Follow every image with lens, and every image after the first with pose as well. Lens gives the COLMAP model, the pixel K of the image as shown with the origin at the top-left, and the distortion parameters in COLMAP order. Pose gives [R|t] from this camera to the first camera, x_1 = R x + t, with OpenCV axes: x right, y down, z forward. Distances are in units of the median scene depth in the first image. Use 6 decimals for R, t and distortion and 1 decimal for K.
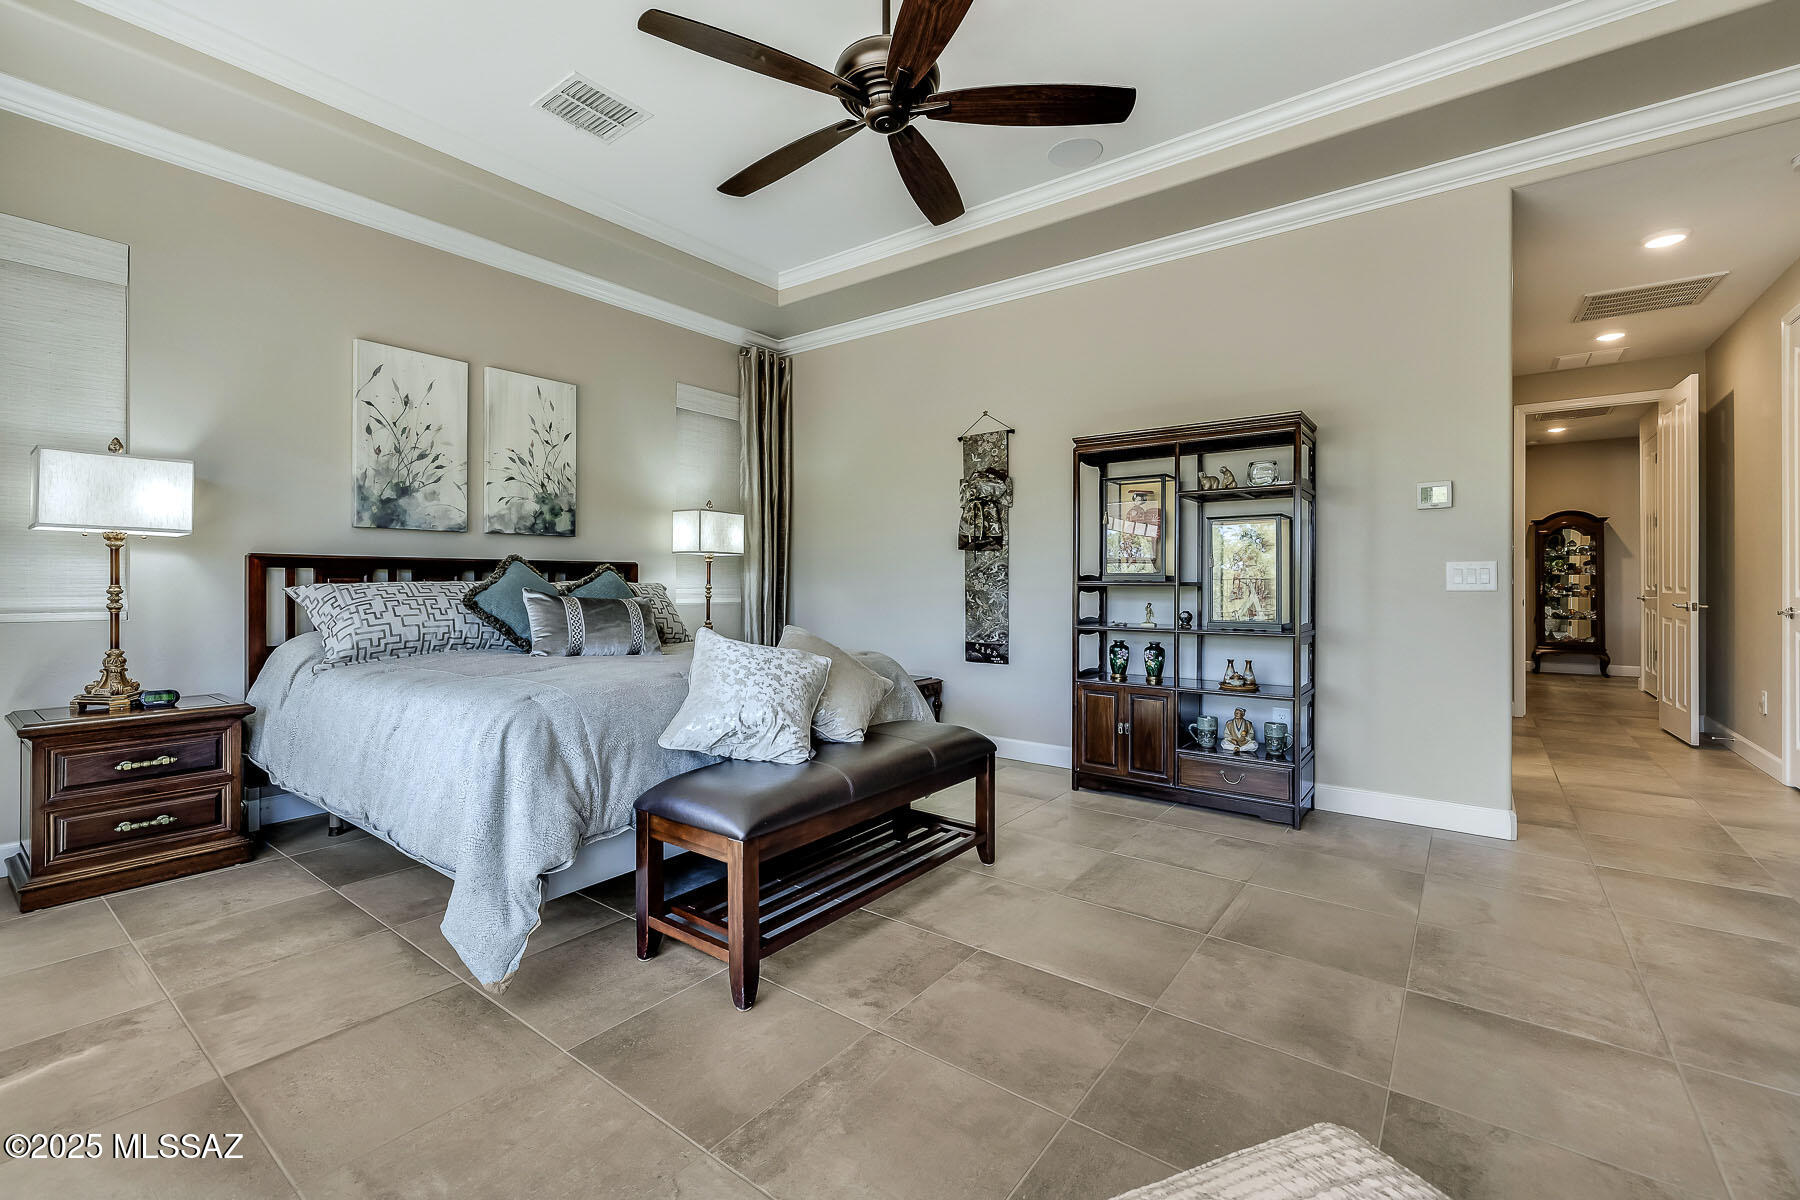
lens RADIAL K [[765.3, 0, 890.3], [0, 765.3, 588.6], [0, 0, 1]] dist [0.001752, 0.000024]
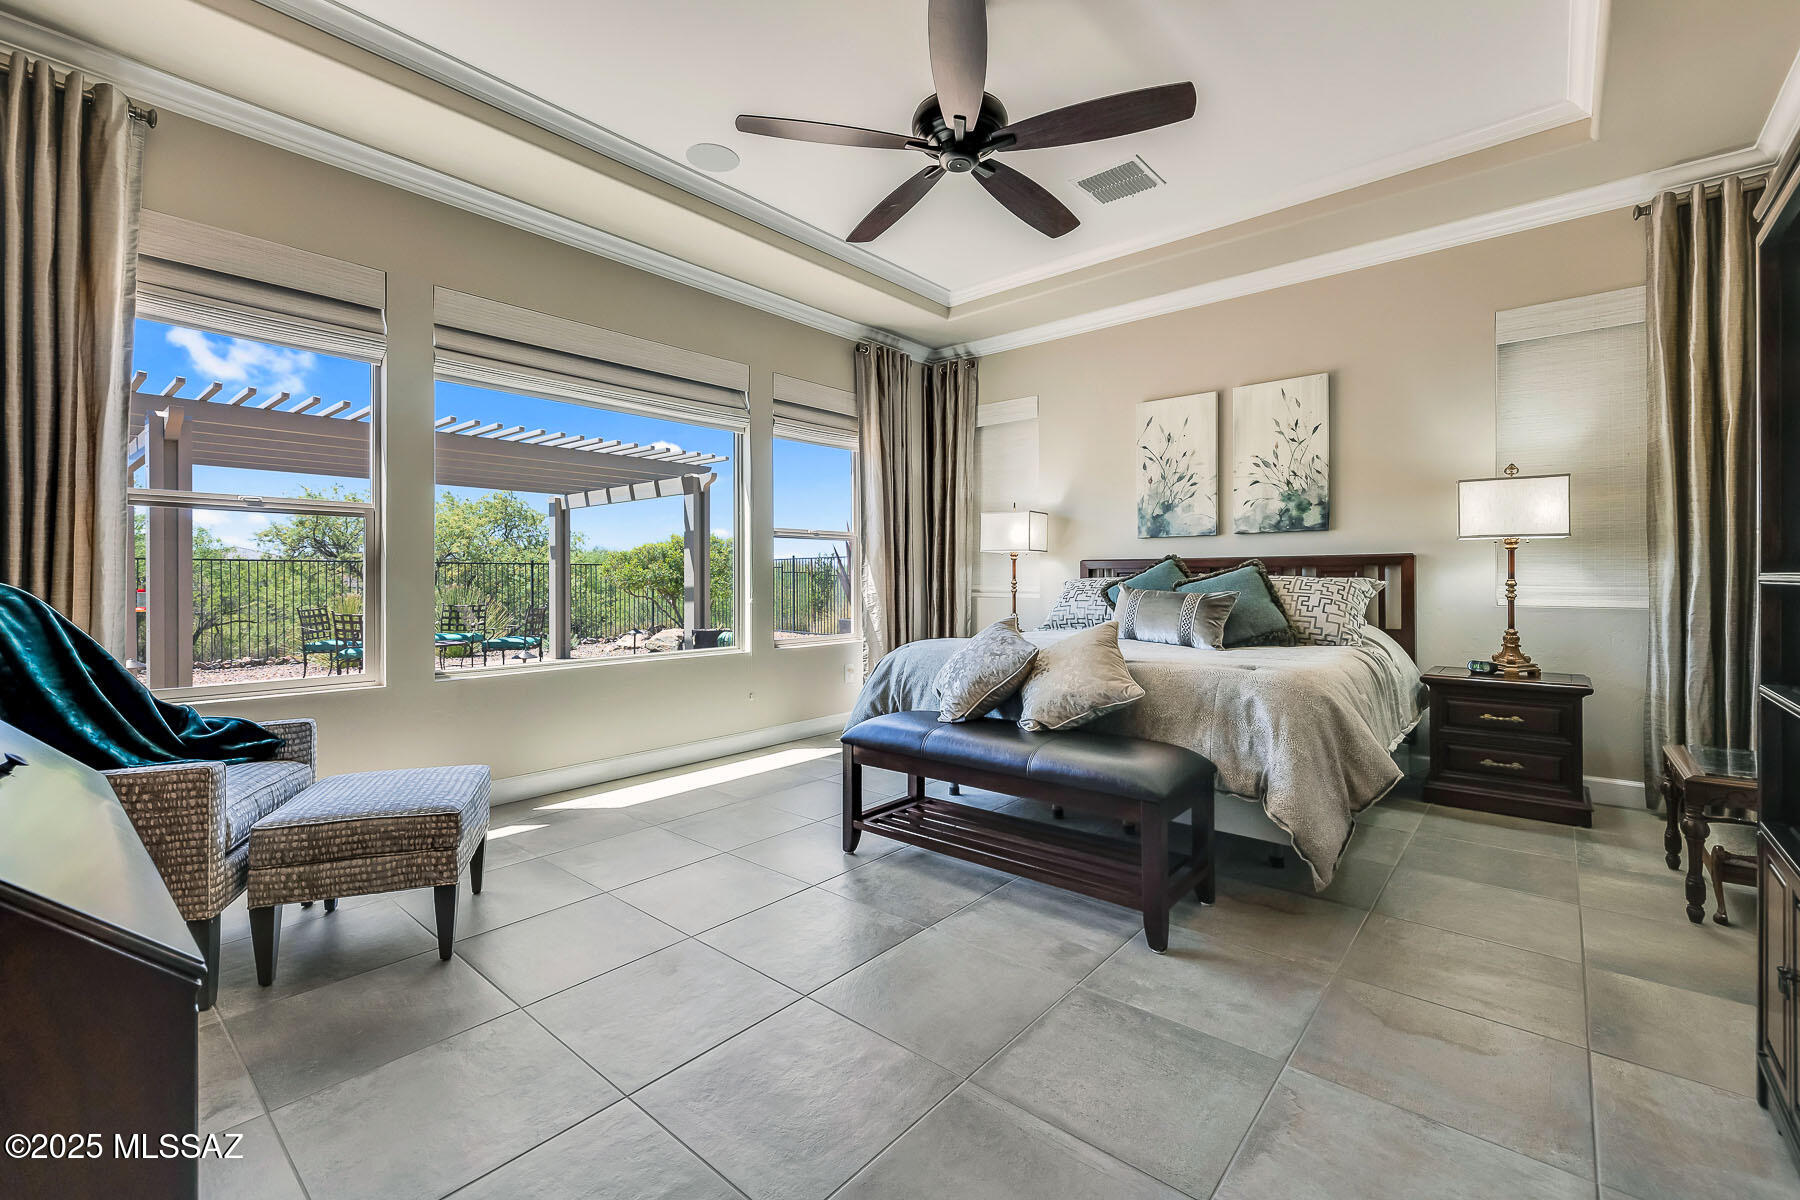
lens RADIAL K [[765.3, 0, 891.0], [0, 765.3, 596.4], [0, 0, 1]] dist [0.001752, 0.000024]
pose [[-0.057368, 0.031763, -0.997848, 0.631759], [-0.000172, 0.999493, 0.031825, -0.015443], [0.998353, 0.001997, -0.057333, 0.541663]]
